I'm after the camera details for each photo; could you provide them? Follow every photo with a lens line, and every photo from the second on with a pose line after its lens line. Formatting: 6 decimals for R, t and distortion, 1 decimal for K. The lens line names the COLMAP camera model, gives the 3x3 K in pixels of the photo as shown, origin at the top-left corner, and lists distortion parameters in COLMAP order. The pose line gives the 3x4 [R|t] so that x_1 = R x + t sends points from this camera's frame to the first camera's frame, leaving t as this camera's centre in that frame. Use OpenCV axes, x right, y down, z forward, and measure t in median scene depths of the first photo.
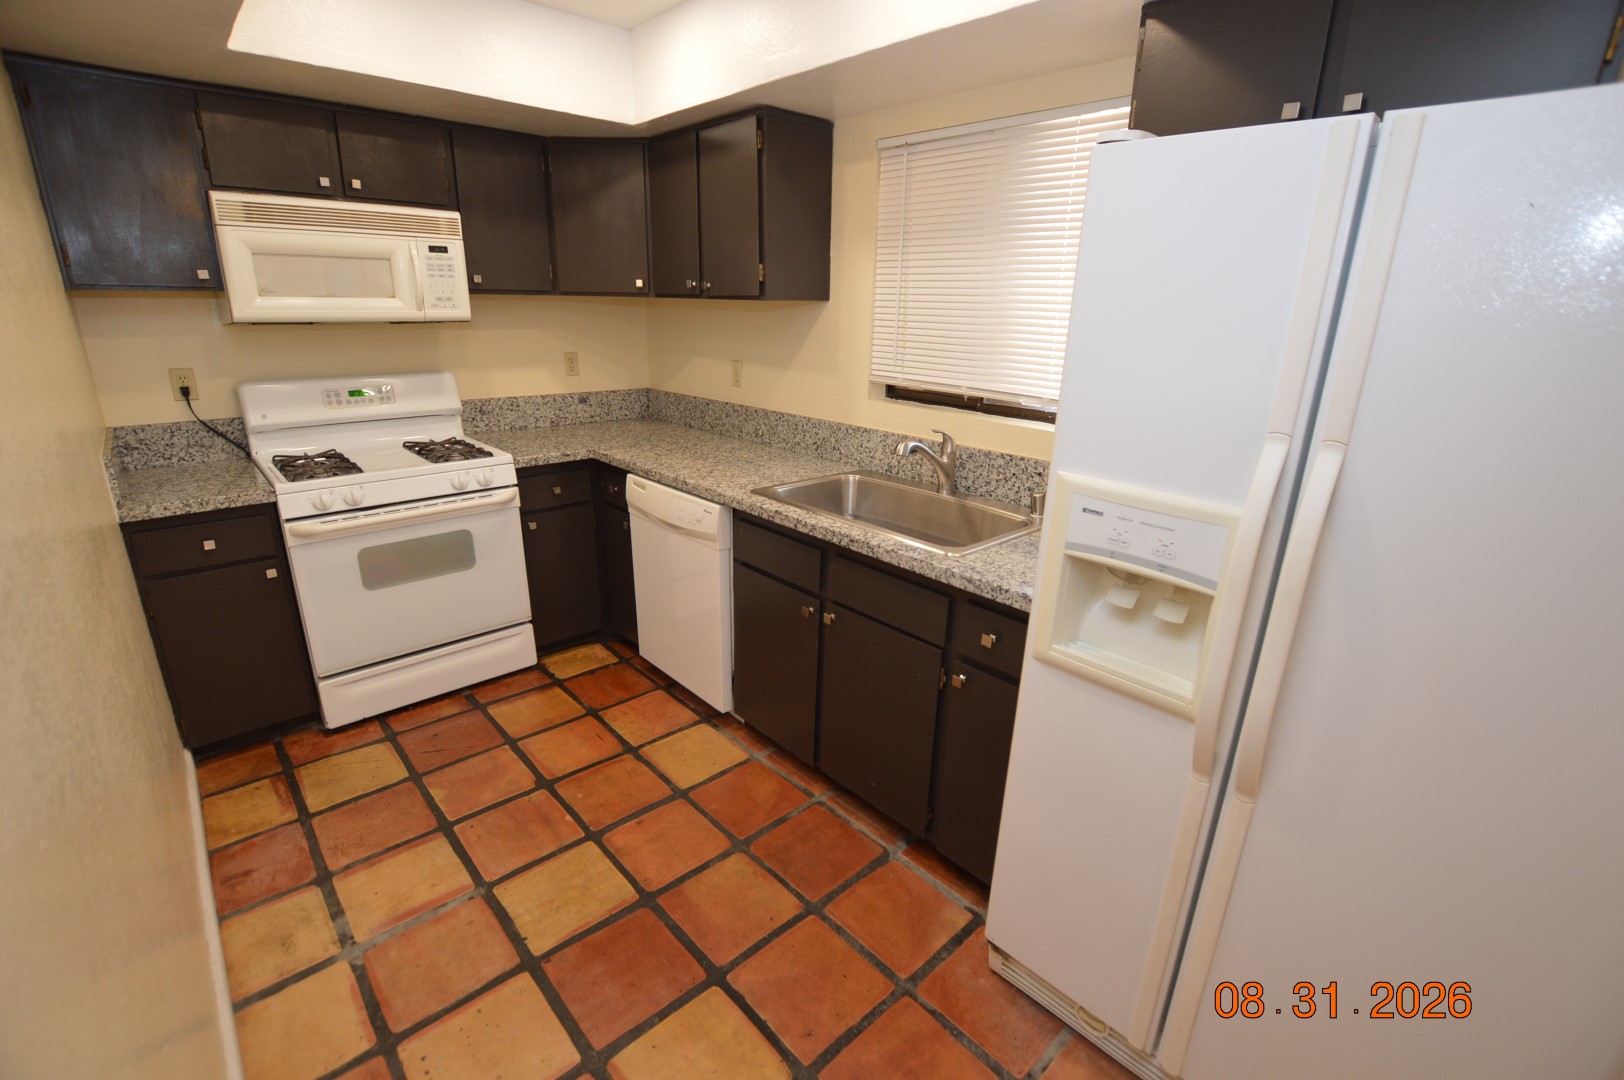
lens RADIAL K [[720.6, 0, 812.6], [0, 720.6, 534.4], [0, 0, 1]] dist [-0.034430, 0.000220]
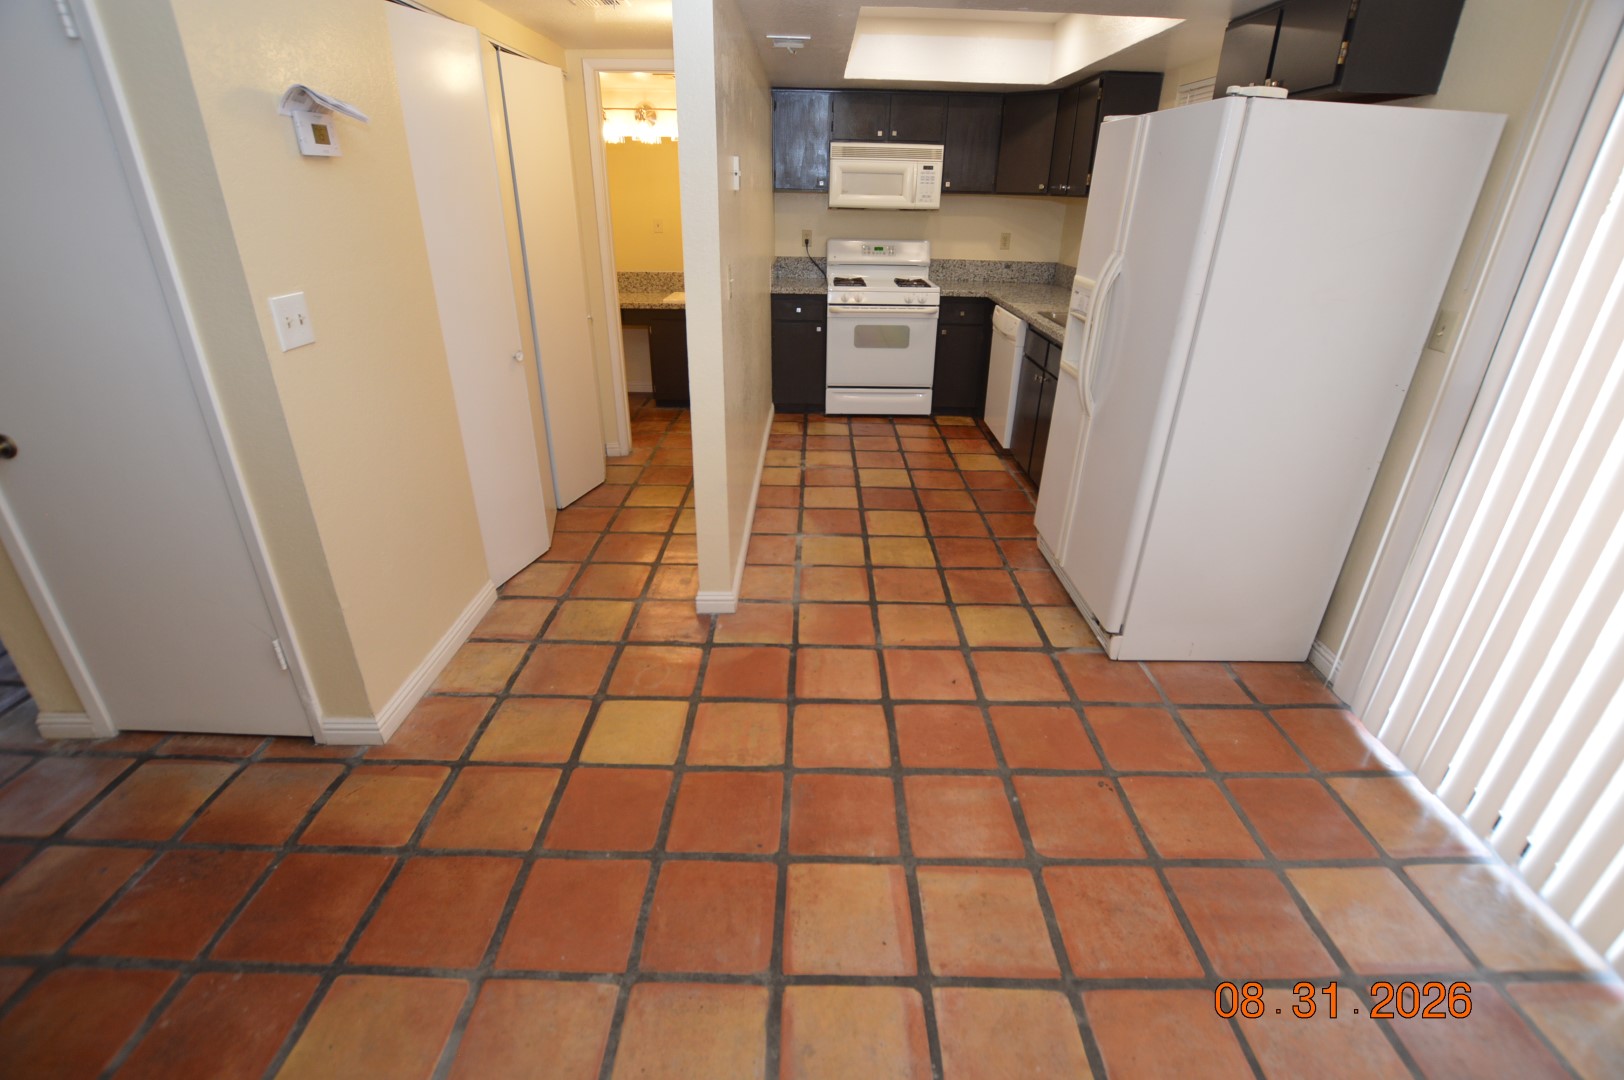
lens RADIAL K [[720.6, 0, 812.9], [0, 720.6, 539.1], [0, 0, 1]] dist [-0.034430, 0.000220]
pose [[0.731015, 0.284535, -0.620208, 0.690013], [-0.205942, 0.958527, 0.197011, 0.220032], [0.650542, -0.016291, 0.759295, -0.620611]]
